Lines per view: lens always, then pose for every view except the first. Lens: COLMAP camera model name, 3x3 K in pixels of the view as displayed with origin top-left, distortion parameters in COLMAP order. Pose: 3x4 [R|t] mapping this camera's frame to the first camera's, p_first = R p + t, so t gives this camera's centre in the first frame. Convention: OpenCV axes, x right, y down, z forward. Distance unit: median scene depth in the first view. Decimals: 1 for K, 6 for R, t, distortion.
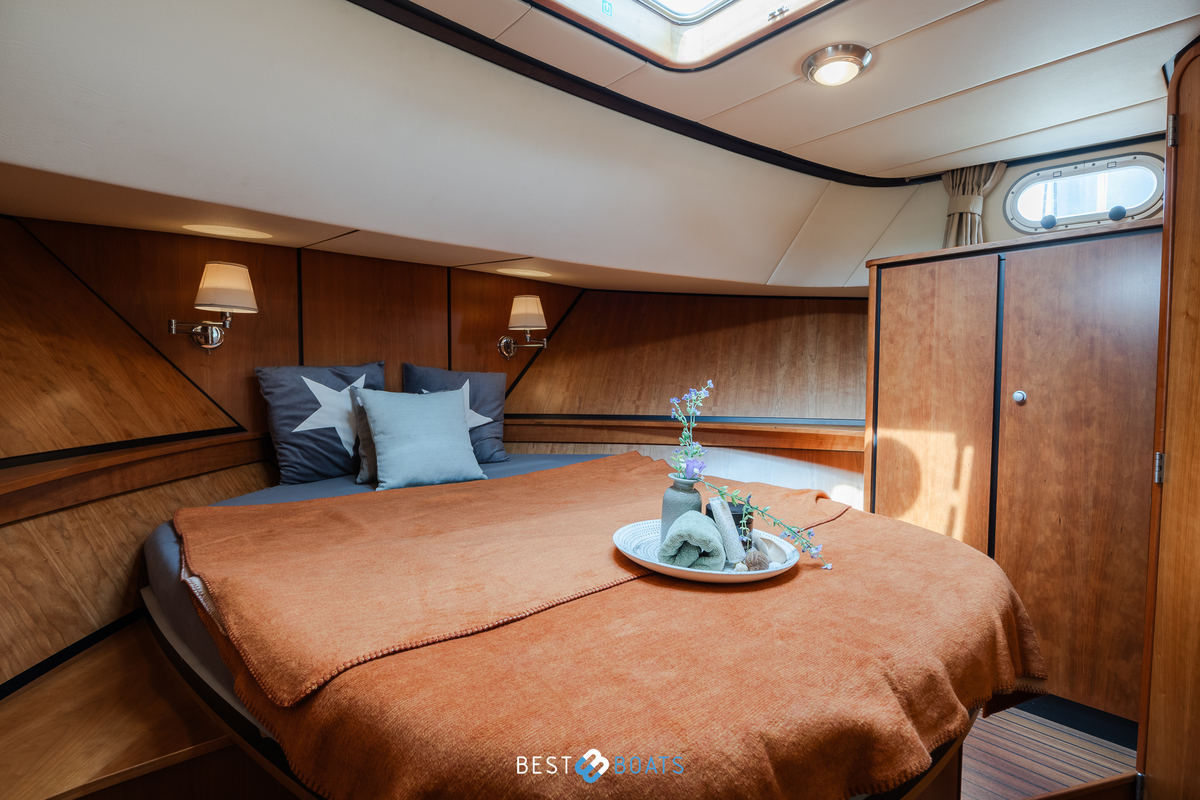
lens RADIAL K [[589.8, 0, 600.1], [0, 589.8, 403.6], [0, 0, 1]] dist [-0.012689, 0.003774]
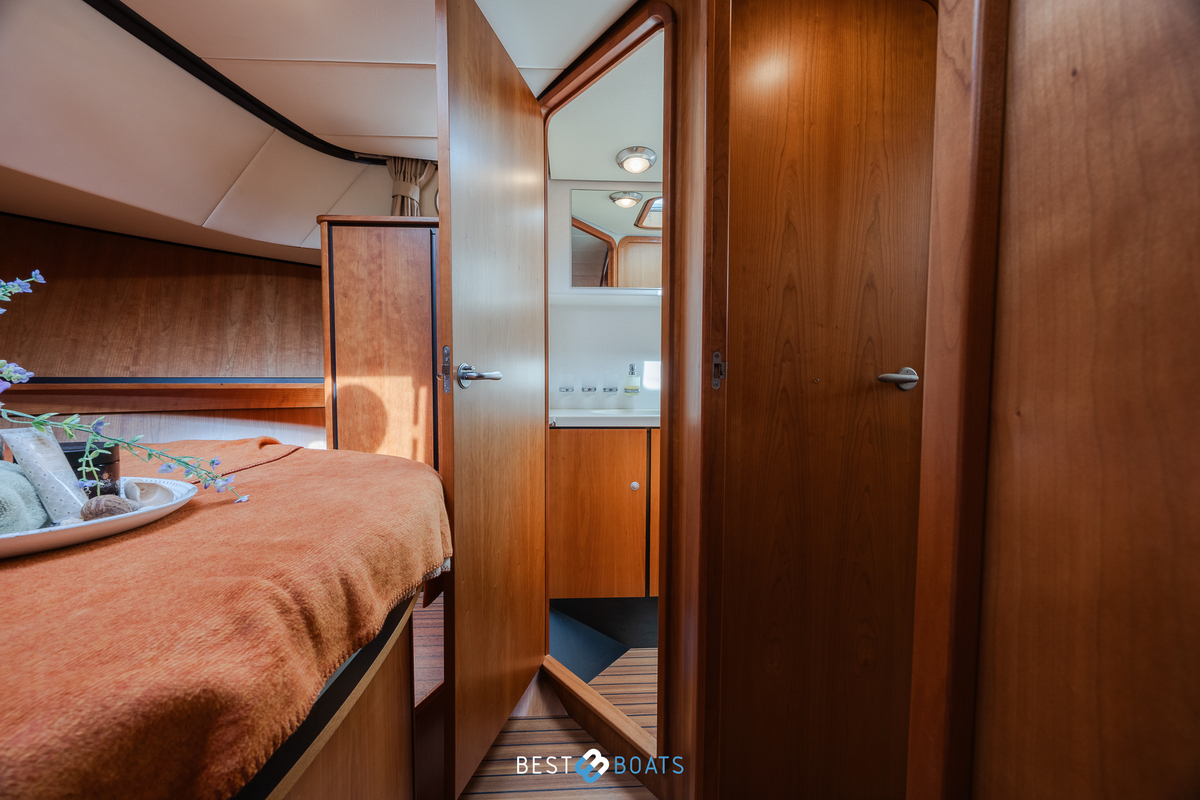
lens RADIAL K [[458.6, 0, 601.0], [0, 458.6, 405.7], [0, 0, 1]] dist [-0.003277, 0.000225]
pose [[0.612138, -0.045938, 0.789416, 0.114589], [0.035171, 0.998905, 0.030856, 0.084837], [-0.789969, 0.008876, 0.613083, 0.125449]]
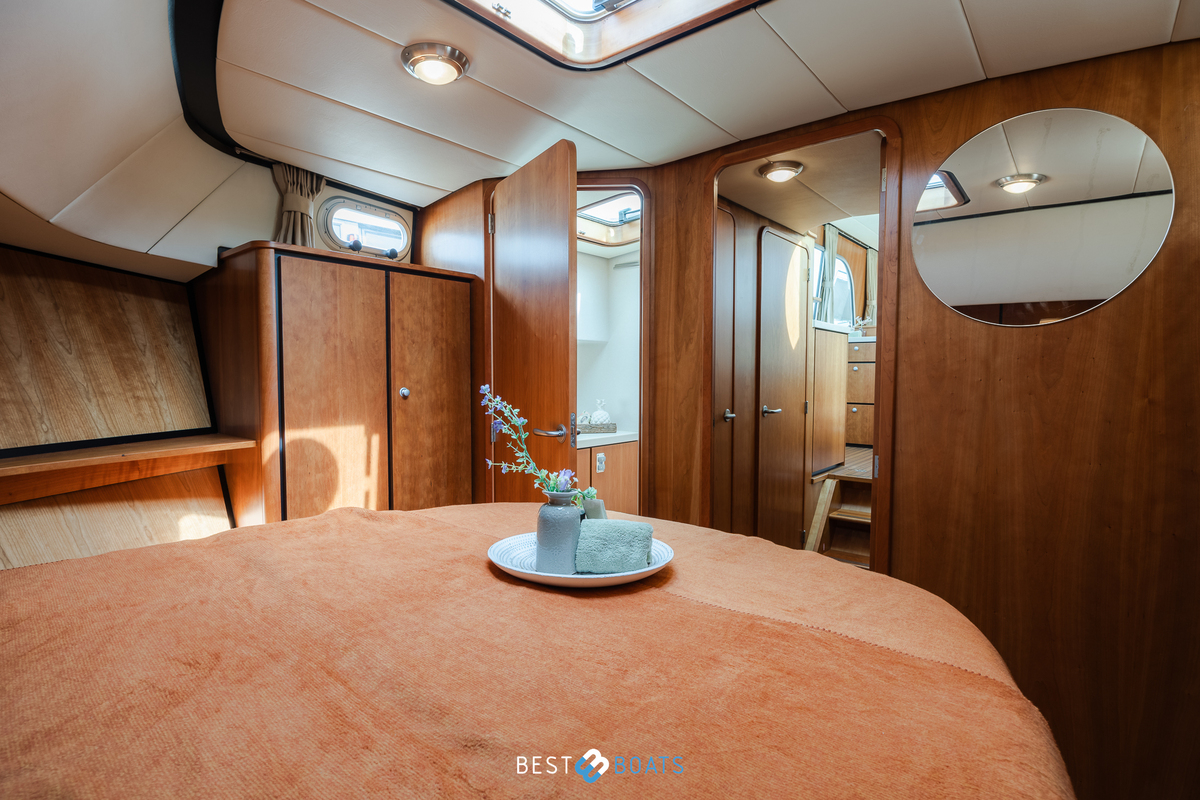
lens RADIAL K [[589.8, 0, 598.7], [0, 589.8, 407.7], [0, 0, 1]] dist [-0.012689, 0.003774]
pose [[-0.163885, -0.061734, 0.984546, -0.492812], [0.038310, 0.996889, 0.068885, -0.042863], [-0.985735, 0.049007, -0.161010, 0.692407]]
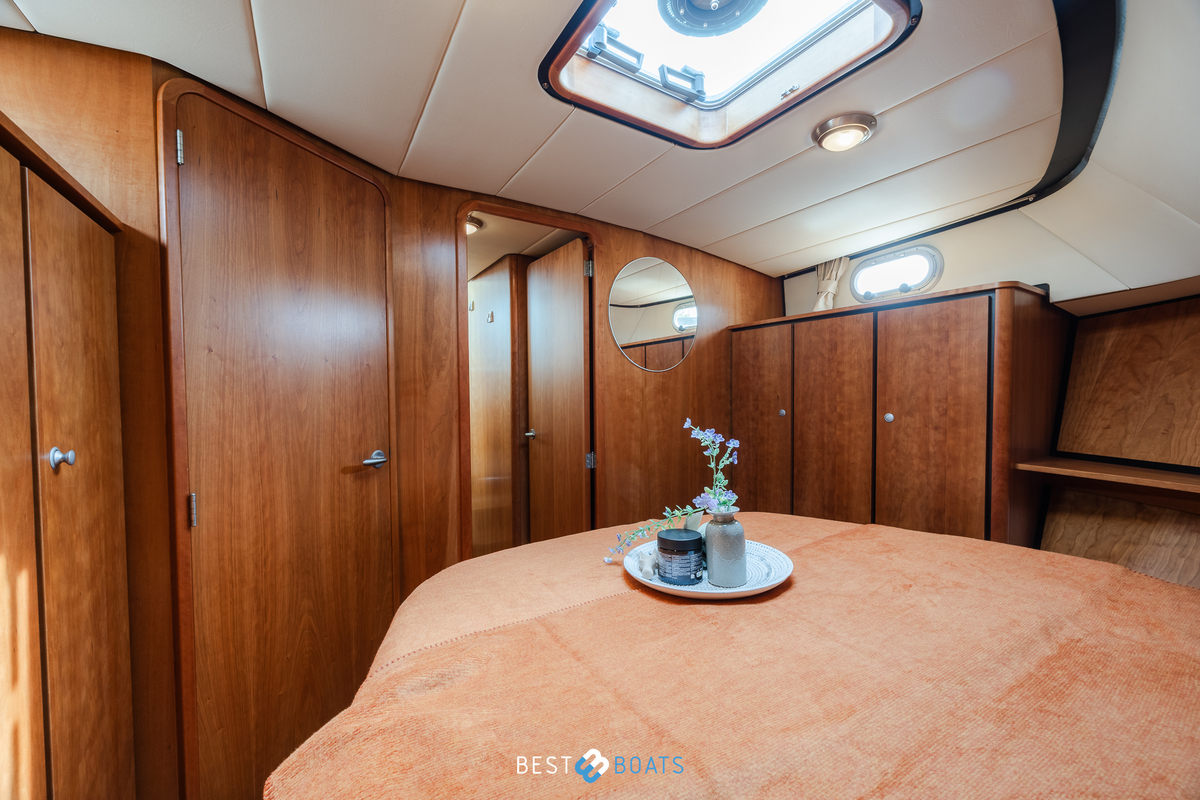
lens RADIAL K [[458.6, 0, 598.9], [0, 458.6, 405.9], [0, 0, 1]] dist [-0.003277, 0.000225]
pose [[-0.987785, -0.000470, 0.155825, 0.146140], [0.010661, 0.997448, 0.070594, -0.071731], [-0.155461, 0.071393, -0.985259, 1.149000]]
